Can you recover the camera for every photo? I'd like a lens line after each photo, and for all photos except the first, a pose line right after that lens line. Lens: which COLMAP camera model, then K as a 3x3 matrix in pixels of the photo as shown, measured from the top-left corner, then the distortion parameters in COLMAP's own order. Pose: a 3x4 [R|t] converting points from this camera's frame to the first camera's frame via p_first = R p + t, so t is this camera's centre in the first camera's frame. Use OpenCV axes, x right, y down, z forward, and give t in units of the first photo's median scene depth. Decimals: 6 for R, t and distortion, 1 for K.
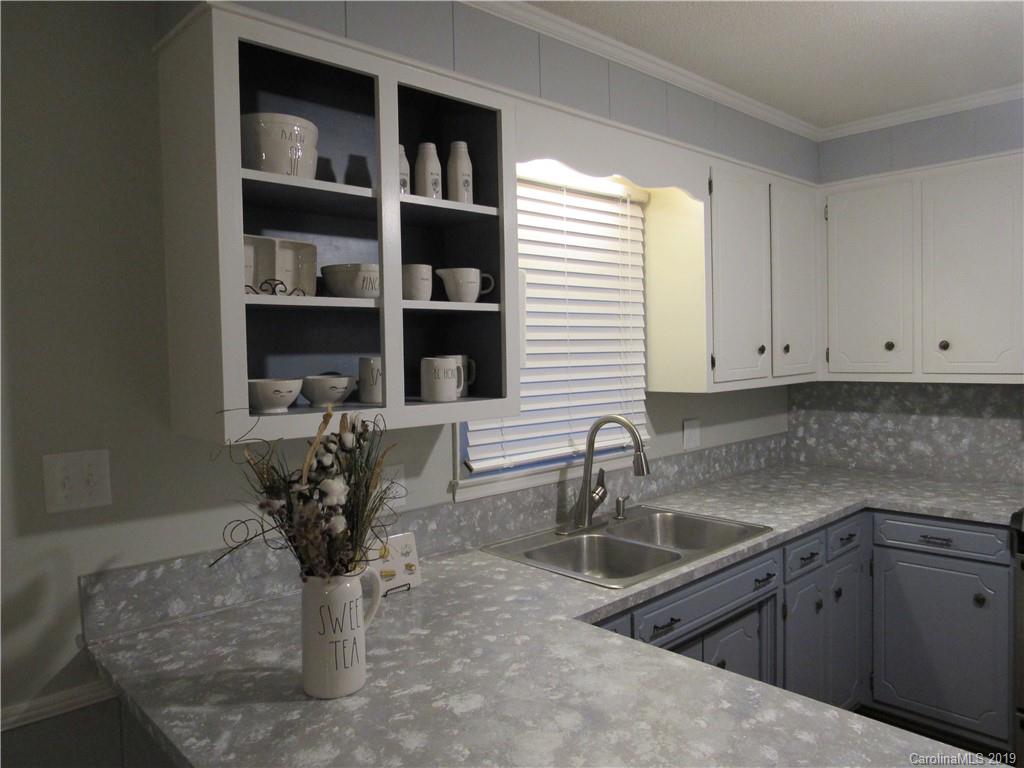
lens RADIAL K [[729.1, 0, 512.9], [0, 729.1, 379.9], [0, 0, 1]] dist [-0.027204, 0.004693]
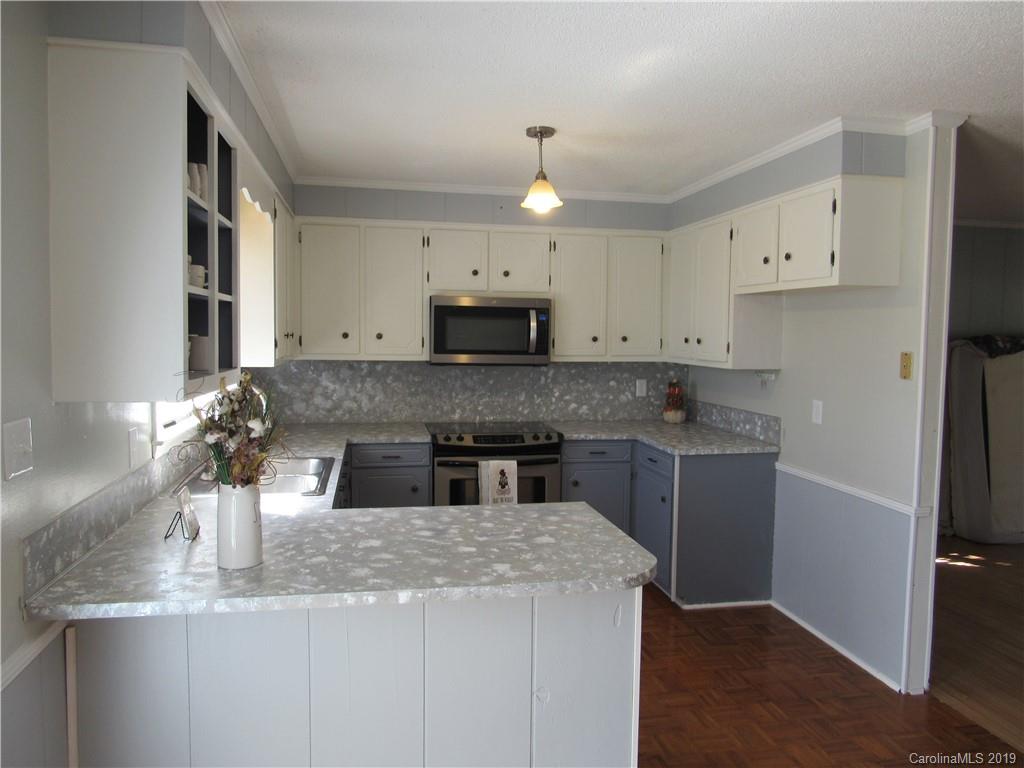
lens RADIAL K [[729.1, 0, 505.2], [0, 729.1, 402.5], [0, 0, 1]] dist [-0.027204, 0.004693]
pose [[0.536728, -0.048662, 0.842351, -0.870649], [0.006834, 0.998554, 0.053331, 0.019093], [-0.843728, -0.022867, 0.536284, -0.112003]]
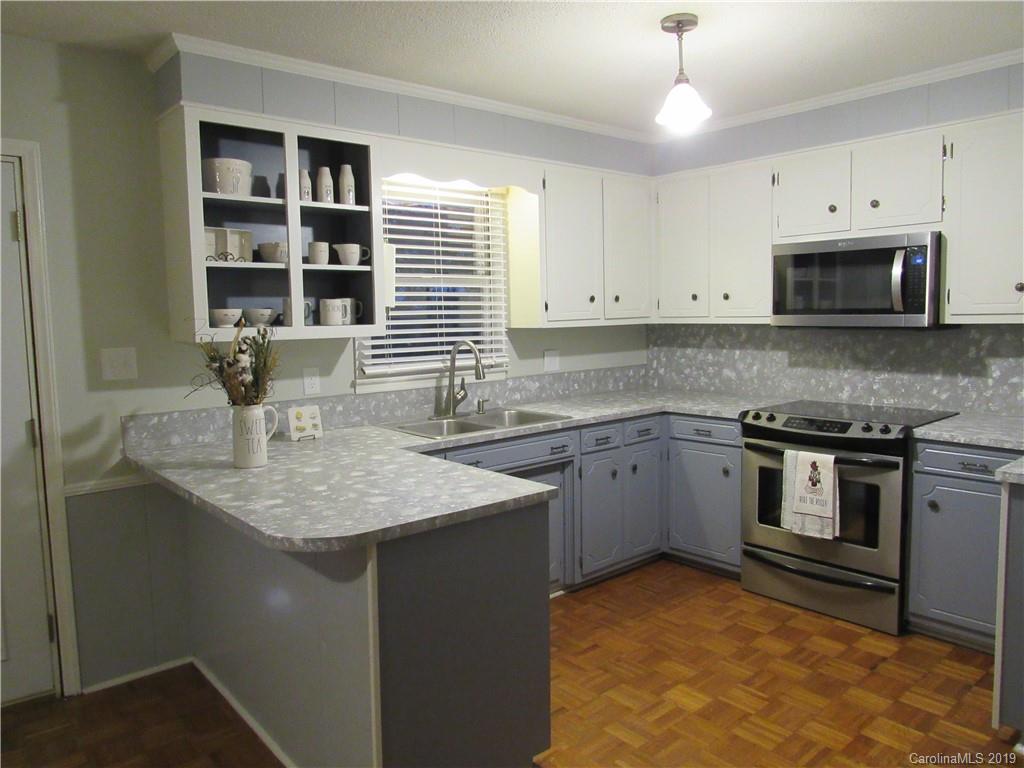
lens RADIAL K [[729.1, 0, 516.1], [0, 729.1, 382.0], [0, 0, 1]] dist [-0.027204, 0.004693]
pose [[0.999142, 0.008143, -0.040601, 0.373858], [-0.005911, 0.998480, 0.054791, 0.062512], [0.040986, -0.054504, 0.997672, -0.619045]]
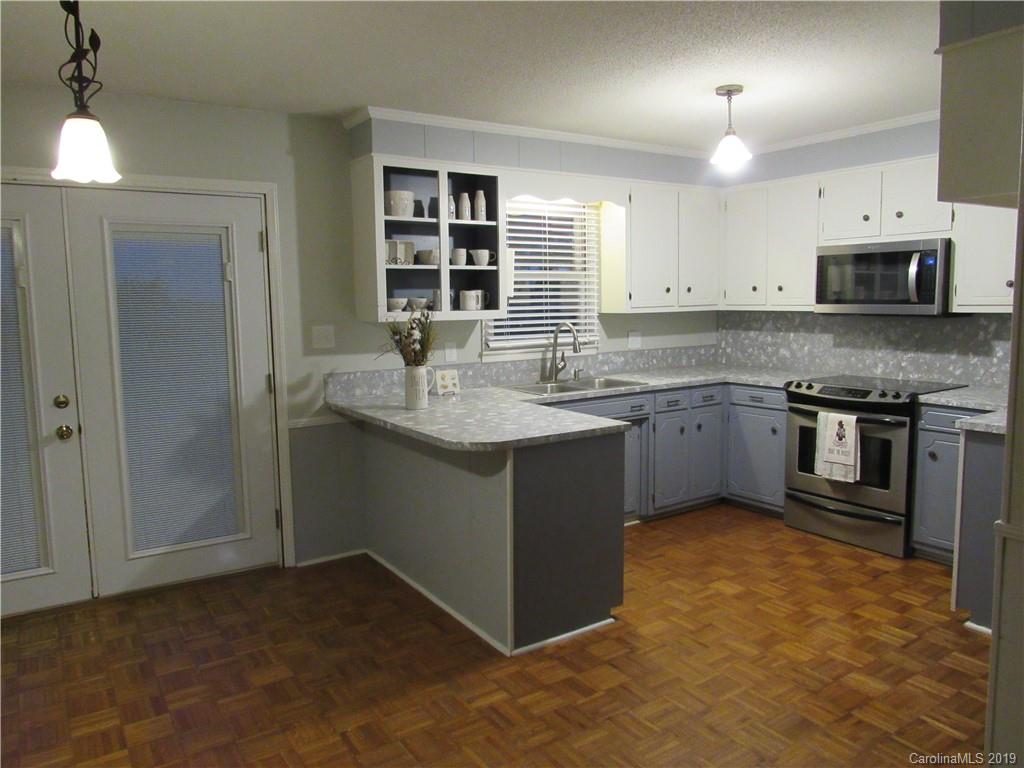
lens RADIAL K [[729.1, 0, 516.1], [0, 729.1, 385.3], [0, 0, 1]] dist [-0.027204, 0.004693]
pose [[0.986269, 0.027587, -0.162828, 0.402976], [-0.014263, 0.996494, 0.082434, 0.069462], [0.164532, -0.078980, 0.983205, -1.159233]]
